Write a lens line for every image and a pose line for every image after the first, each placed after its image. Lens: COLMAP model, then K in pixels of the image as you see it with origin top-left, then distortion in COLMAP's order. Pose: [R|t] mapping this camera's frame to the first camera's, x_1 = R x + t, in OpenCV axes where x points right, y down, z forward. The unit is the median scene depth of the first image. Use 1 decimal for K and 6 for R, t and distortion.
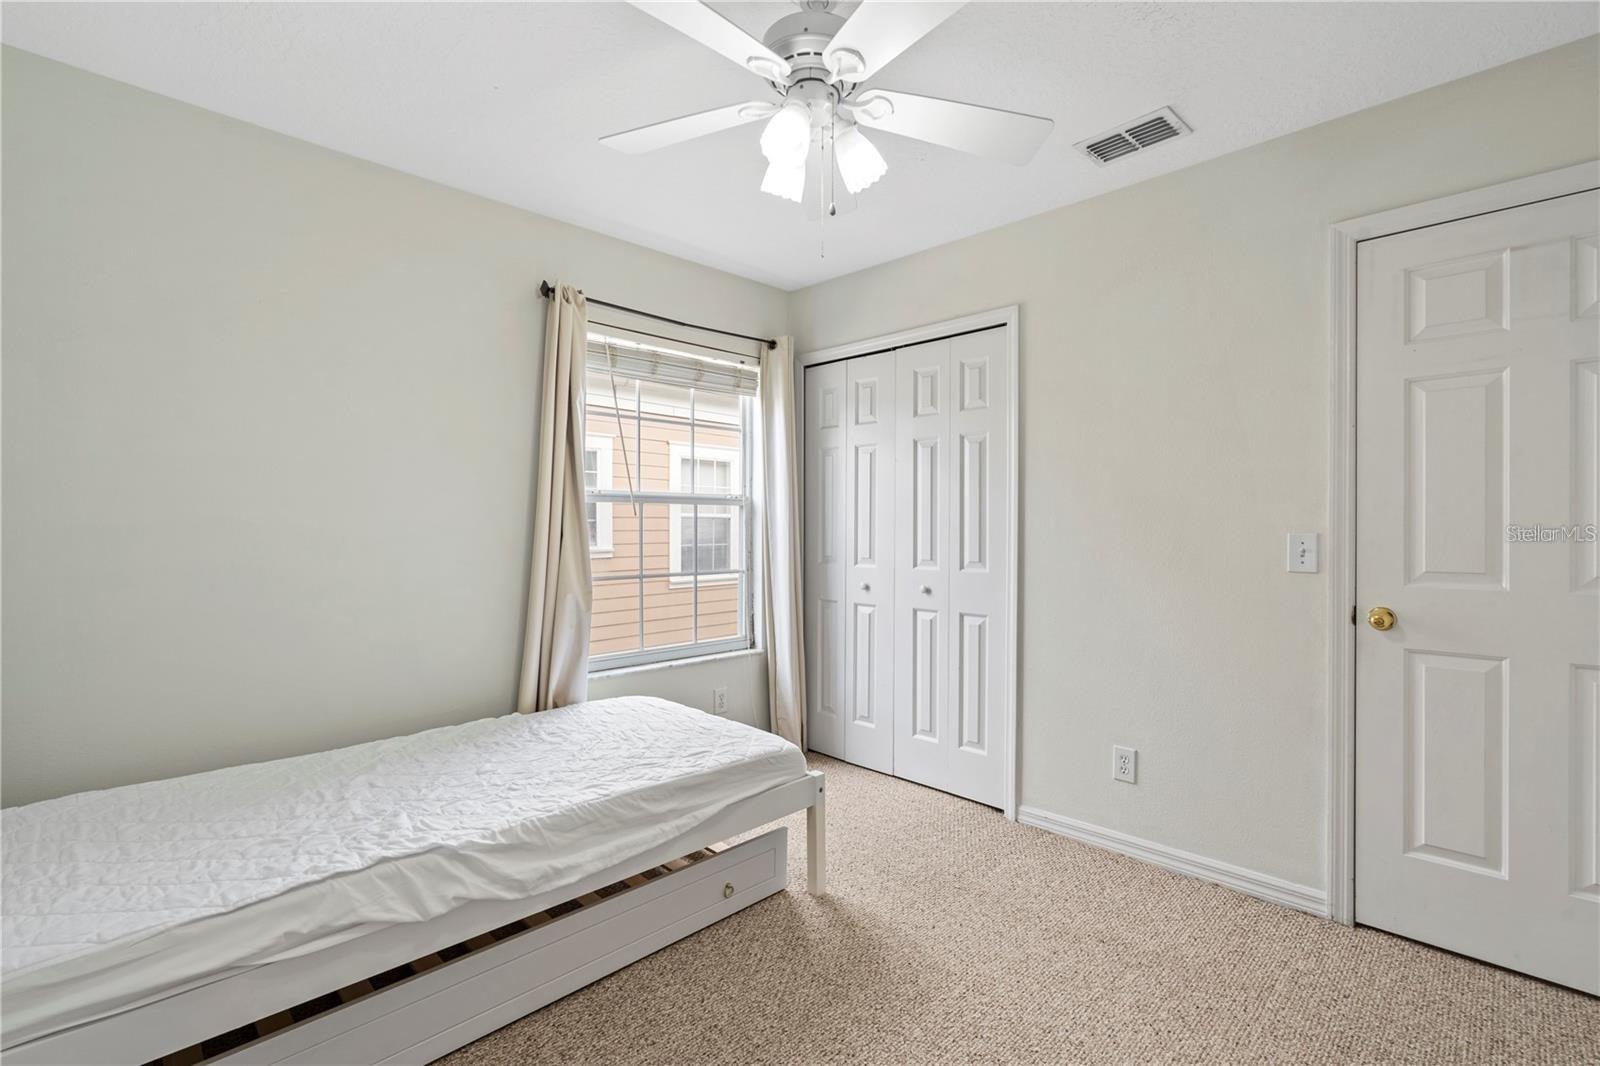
lens RADIAL K [[734.9, 0, 805.4], [0, 734.9, 528.0], [0, 0, 1]] dist [0.001362, 0.000467]
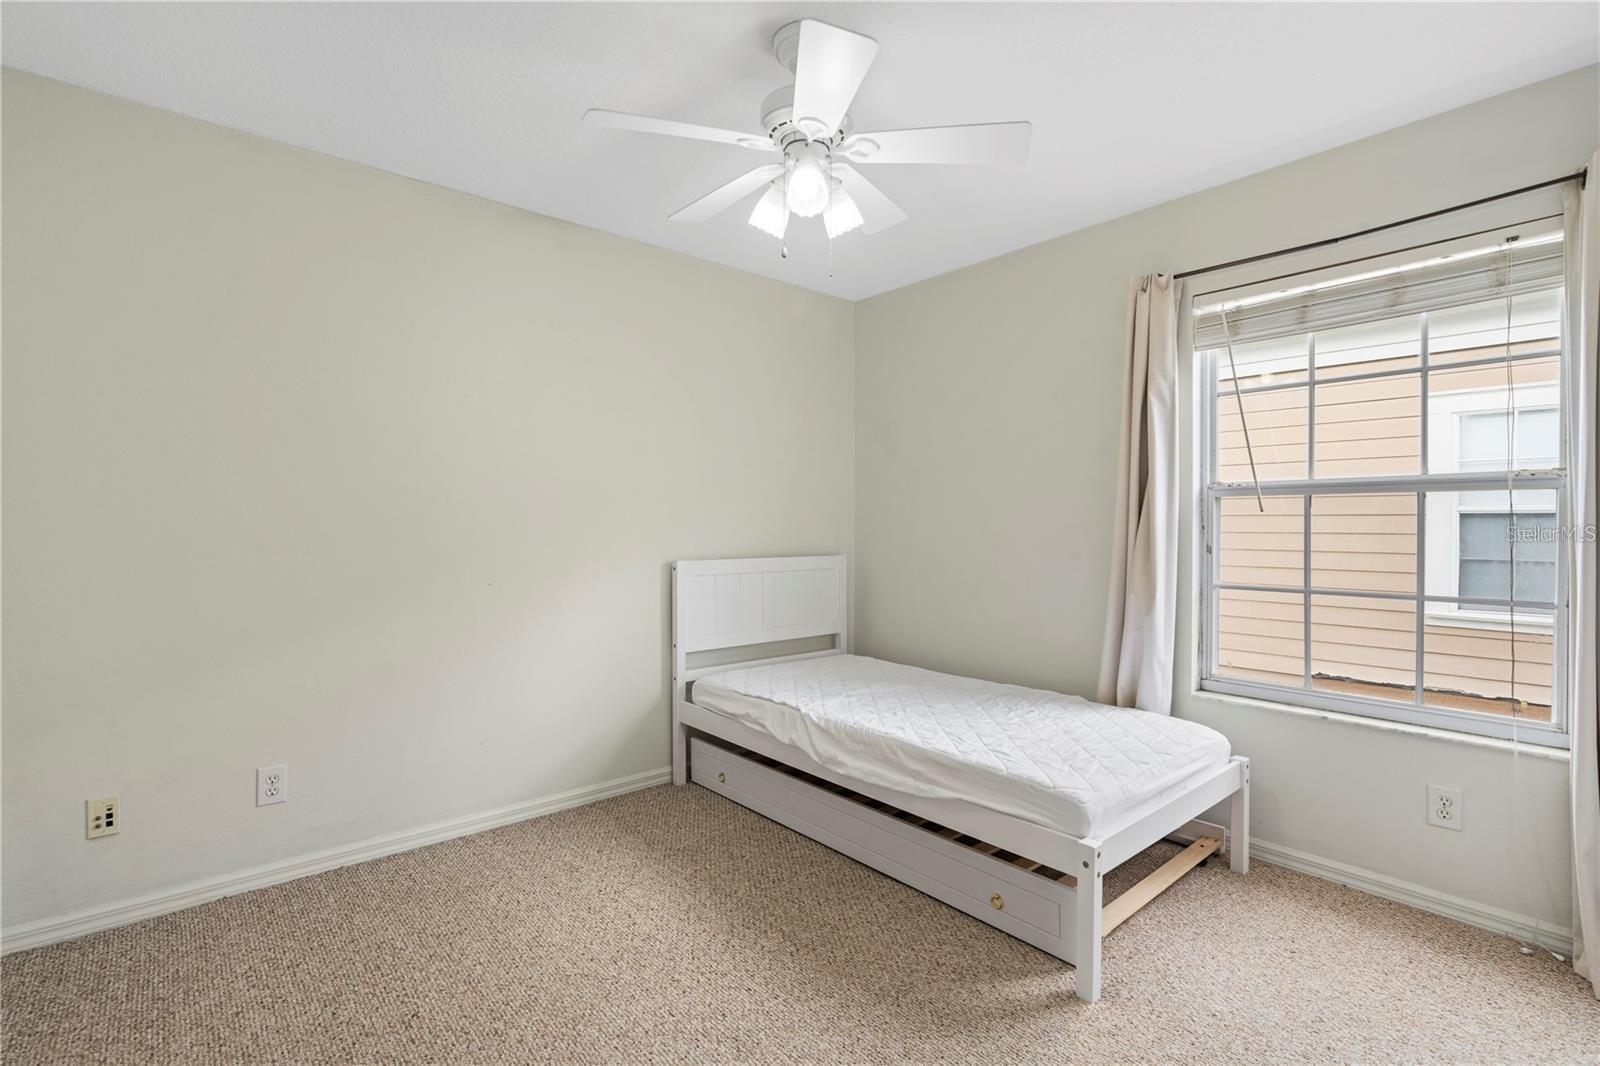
lens RADIAL K [[734.9, 0, 805.4], [0, 734.9, 528.0], [0, 0, 1]] dist [0.001362, 0.000467]
pose [[-0.076605, 0.003106, -0.997057, 0.943535], [-0.004940, 0.999982, 0.003495, 0.000885], [0.997049, 0.005193, -0.076588, 0.884225]]
